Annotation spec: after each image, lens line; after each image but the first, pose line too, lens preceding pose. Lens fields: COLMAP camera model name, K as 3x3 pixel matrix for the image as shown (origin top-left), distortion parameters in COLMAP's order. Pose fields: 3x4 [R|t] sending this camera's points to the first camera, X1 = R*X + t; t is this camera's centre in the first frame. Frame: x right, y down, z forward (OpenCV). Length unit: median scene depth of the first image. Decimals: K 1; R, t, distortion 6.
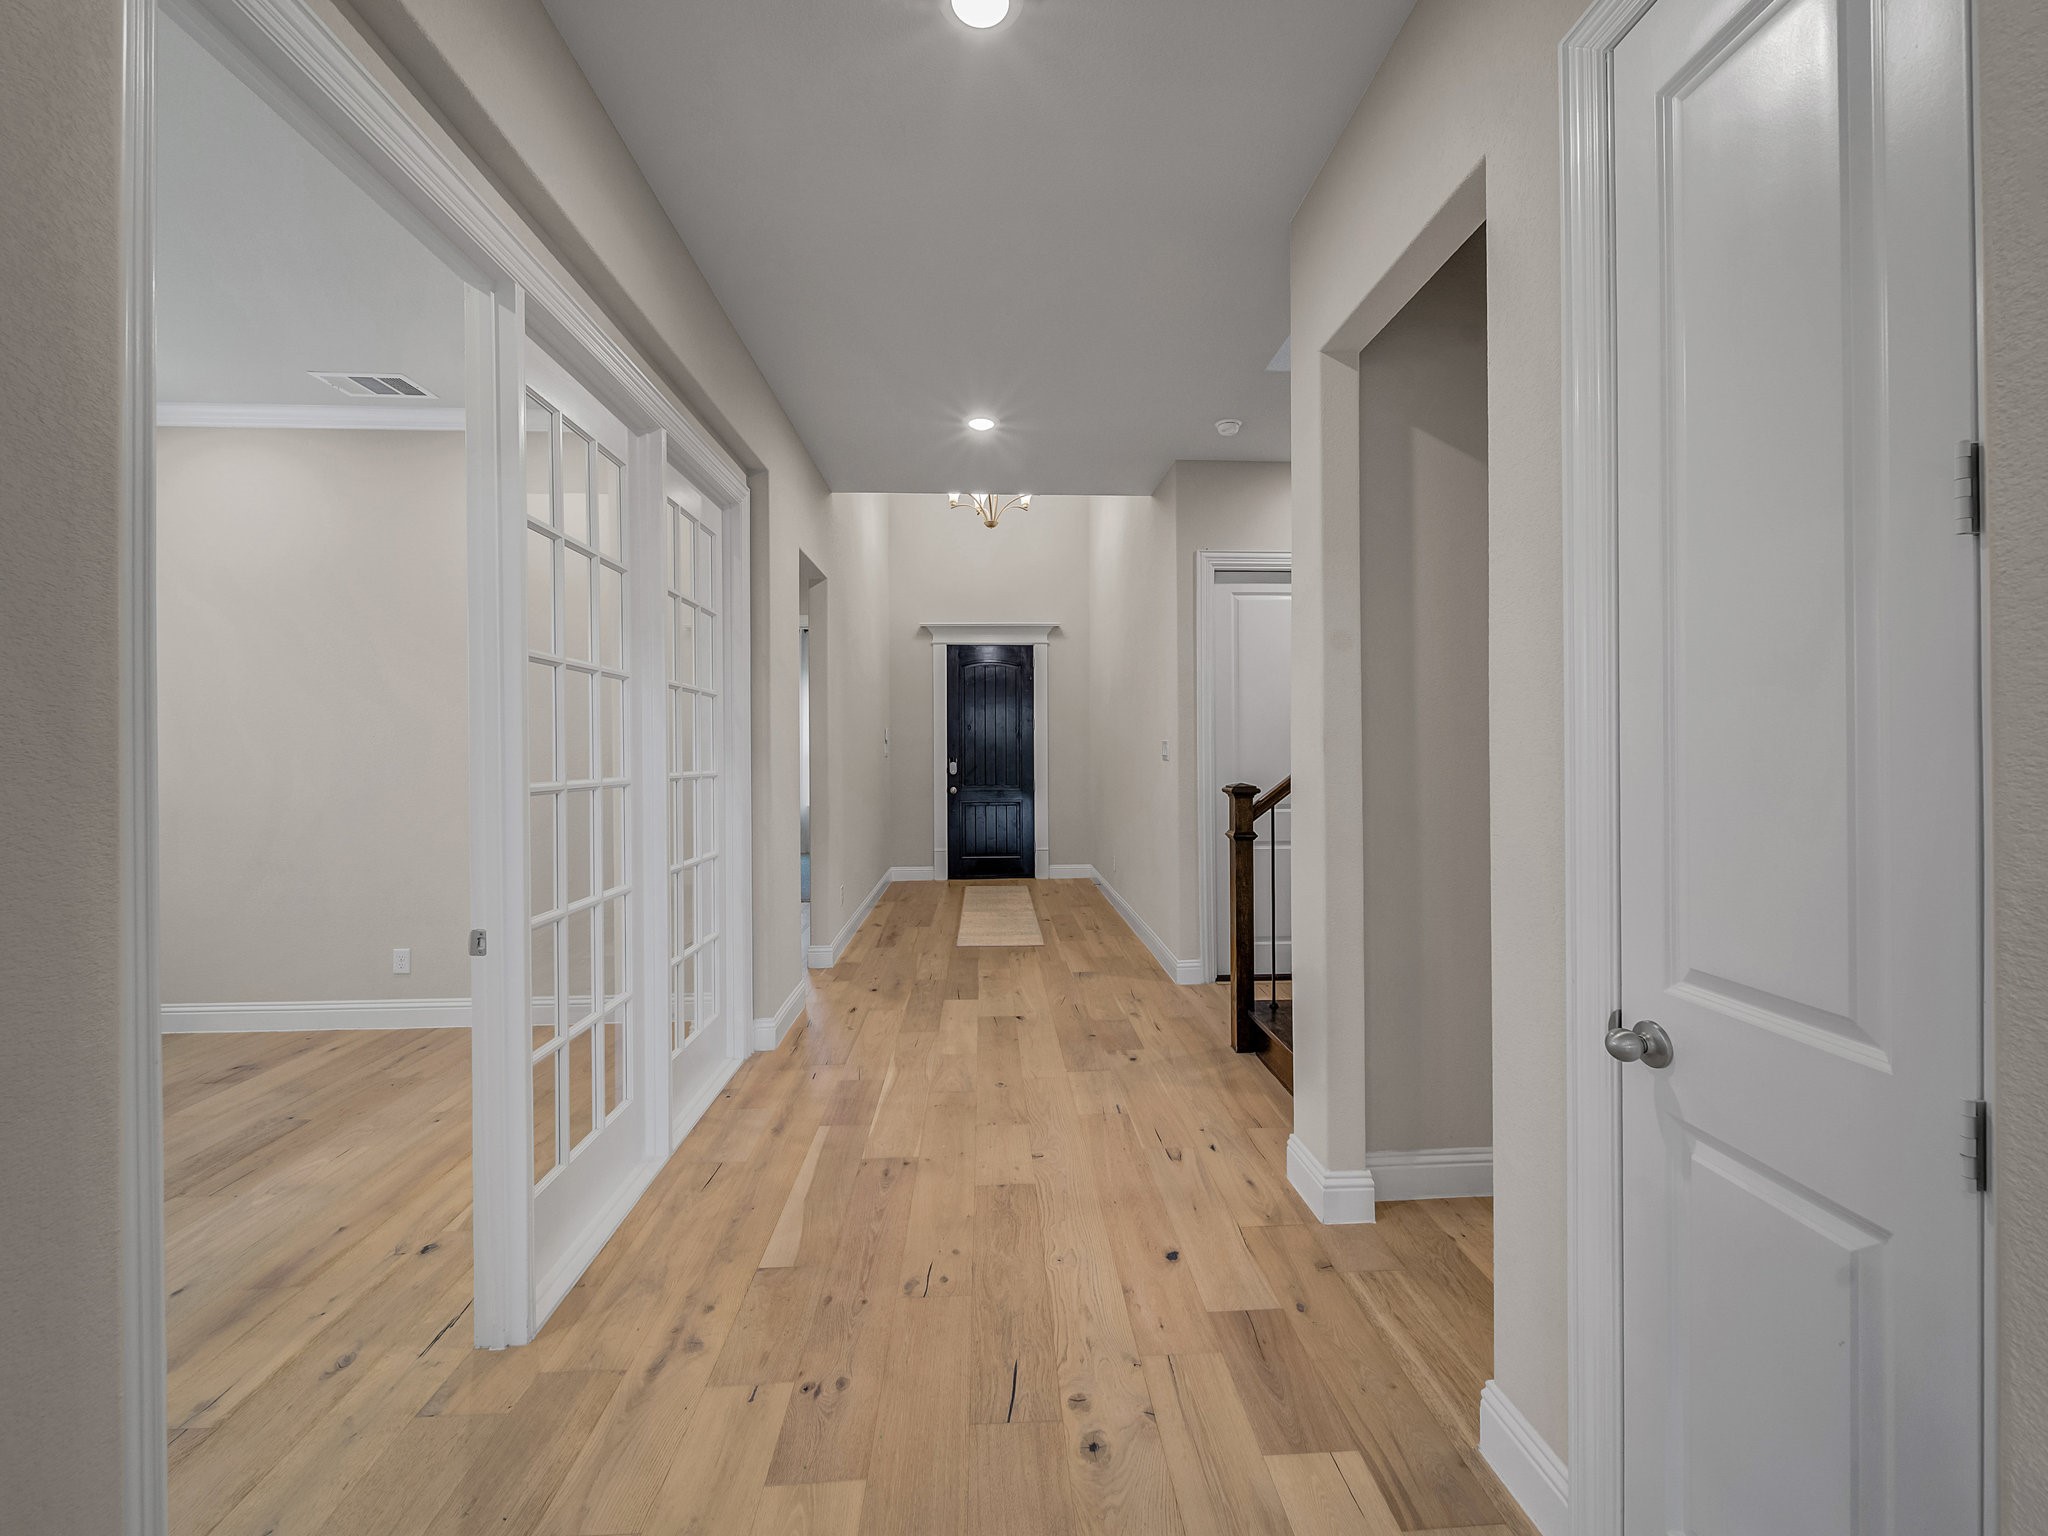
lens RADIAL K [[813.1, 0, 1033.6], [0, 813.1, 747.0], [0, 0, 1]] dist [-0.000623, -0.000310]
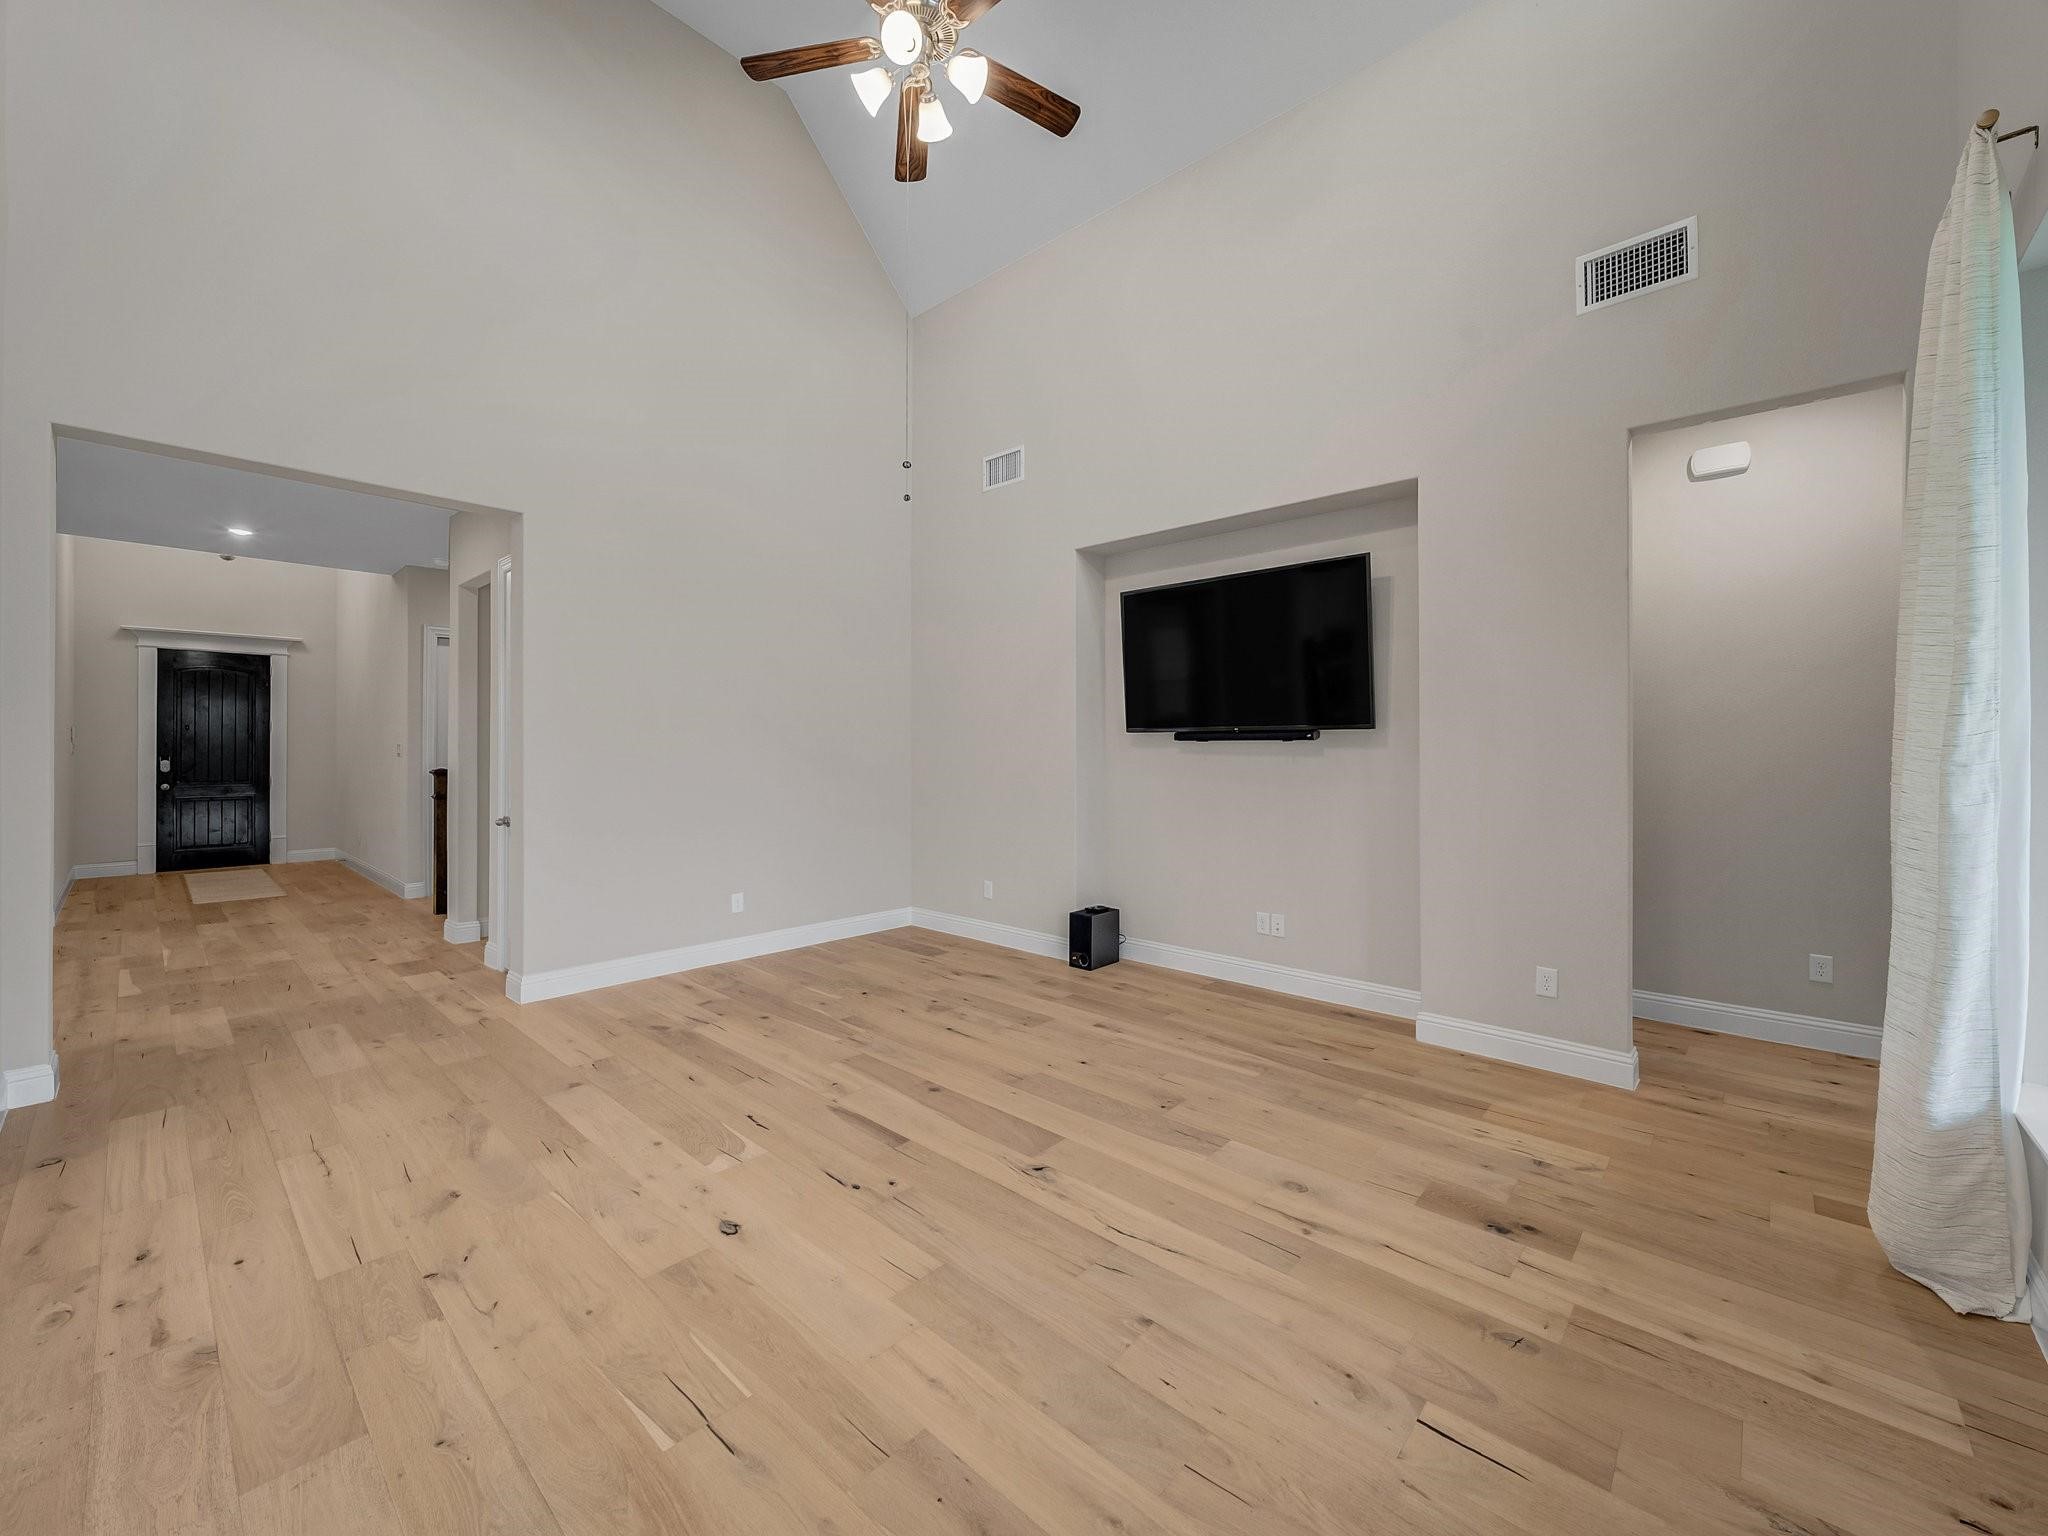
lens RADIAL K [[813.1, 0, 1033.6], [0, 813.1, 747.0], [0, 0, 1]] dist [-0.000623, -0.000310]
pose [[0.714219, 0.009148, 0.699863, -0.031969], [-0.007855, 0.999956, -0.005054, -0.002255], [-0.699878, -0.001888, 0.714260, -0.541789]]
